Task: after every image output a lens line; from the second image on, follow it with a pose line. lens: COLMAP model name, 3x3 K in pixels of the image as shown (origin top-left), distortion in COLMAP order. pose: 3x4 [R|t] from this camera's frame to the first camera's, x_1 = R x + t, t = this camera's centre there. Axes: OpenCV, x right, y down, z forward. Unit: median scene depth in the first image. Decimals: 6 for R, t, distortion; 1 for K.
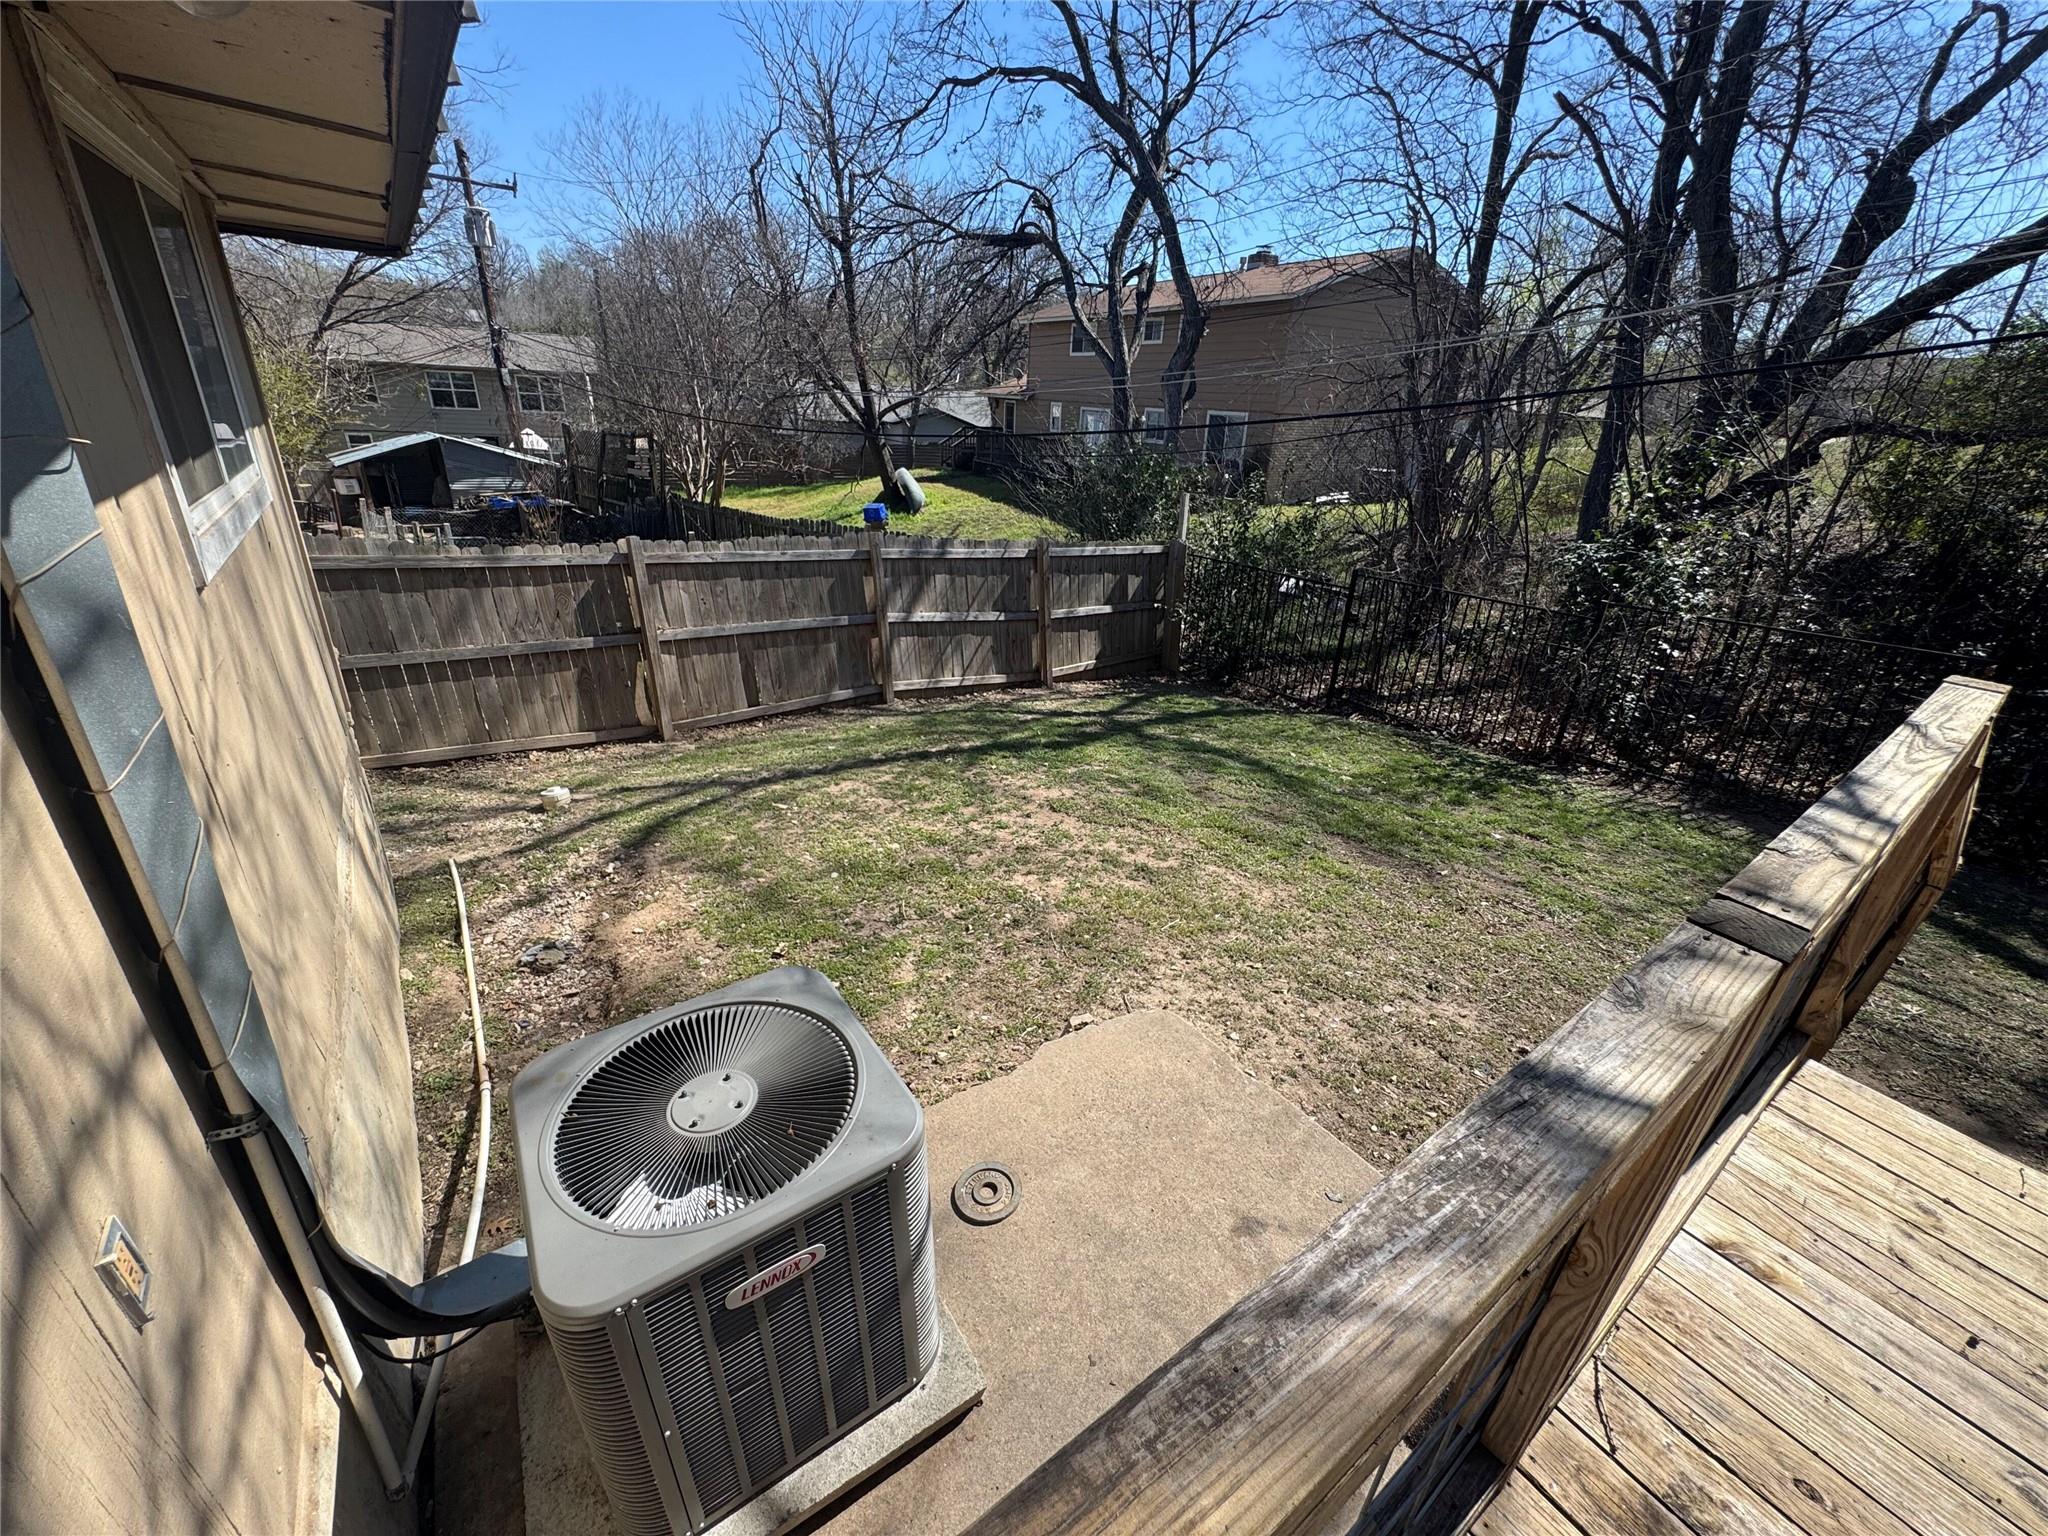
lens RADIAL K [[818.9, 0, 1020.7], [0, 818.9, 763.6], [0, 0, 1]] dist [-0.000215, -0.000580]
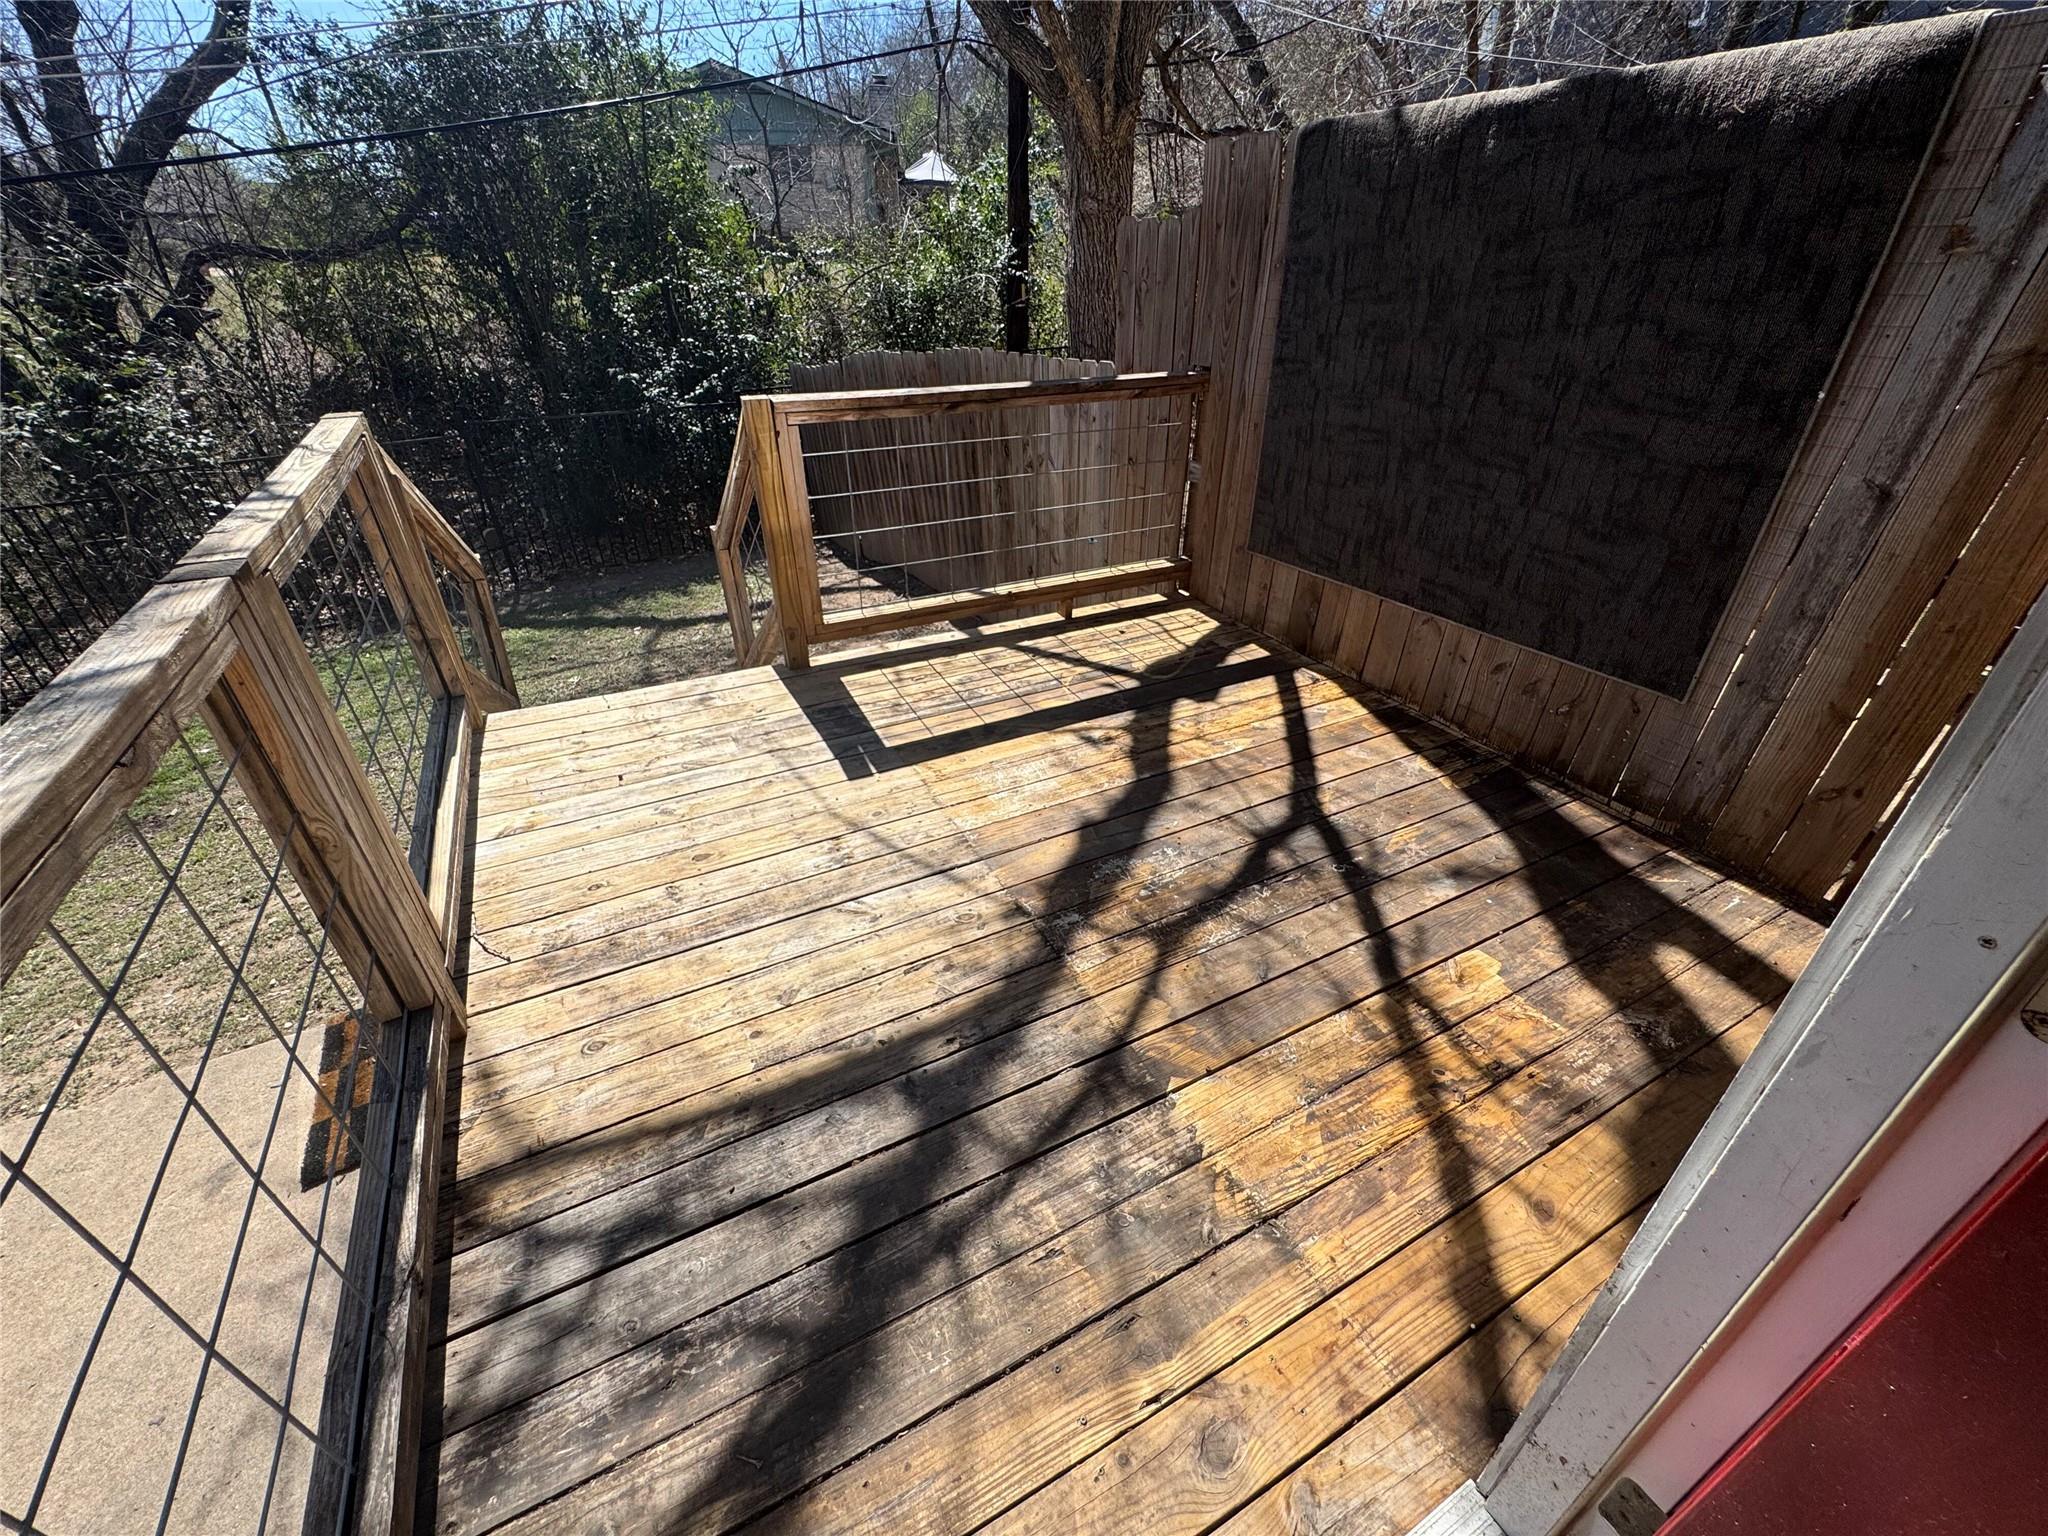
lens RADIAL K [[818.9, 0, 1021.8], [0, 818.9, 764.9], [0, 0, 1]] dist [-0.000215, -0.000580]
pose [[0.134982, -0.553701, 0.821702, -0.132137], [0.414540, 0.784784, 0.460727, 0.211009], [-0.899965, 0.278439, 0.335463, -0.333526]]
